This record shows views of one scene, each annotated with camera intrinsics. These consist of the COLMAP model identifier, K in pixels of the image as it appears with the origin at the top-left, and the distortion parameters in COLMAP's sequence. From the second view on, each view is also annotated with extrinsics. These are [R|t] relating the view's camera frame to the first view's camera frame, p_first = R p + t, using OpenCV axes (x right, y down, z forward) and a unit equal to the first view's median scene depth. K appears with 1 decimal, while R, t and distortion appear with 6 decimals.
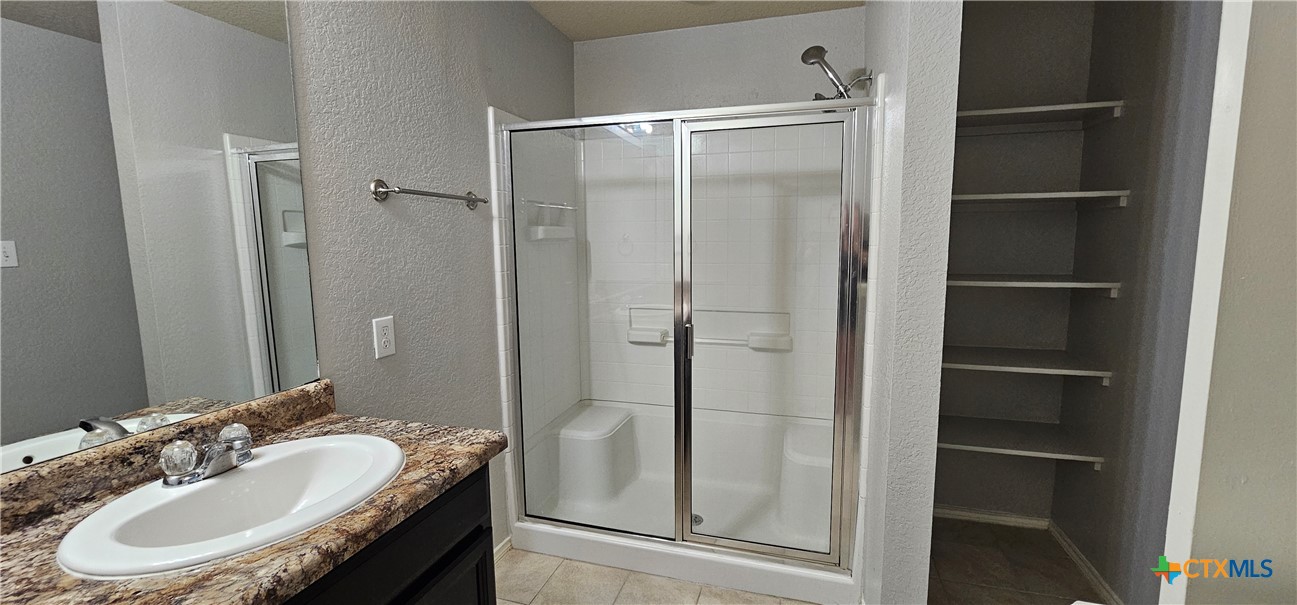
lens RADIAL K [[532.5, 0, 645.3], [0, 532.5, 297.0], [0, 0, 1]] dist [-0.007112, 0.001111]
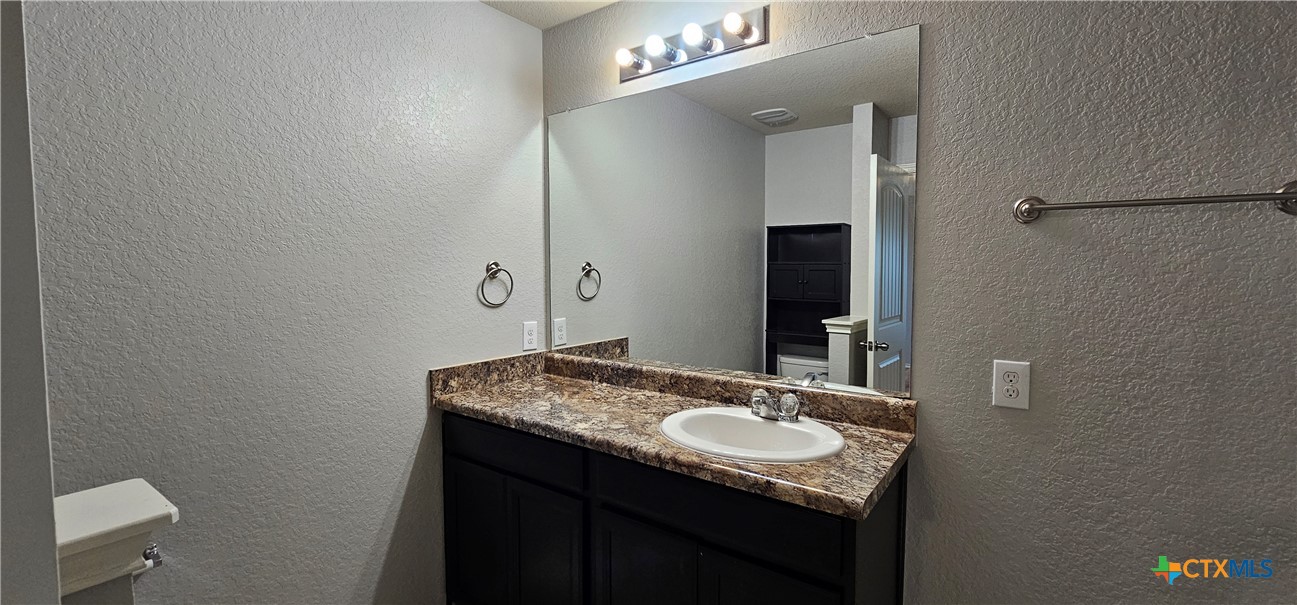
lens RADIAL K [[532.5, 0, 648.6], [0, 532.5, 296.4], [0, 0, 1]] dist [-0.007112, 0.001111]
pose [[-0.317182, 0.064458, -0.946172, 0.581138], [-0.103103, 0.989430, 0.101968, -0.108648], [0.942743, 0.129895, -0.307184, 0.859777]]
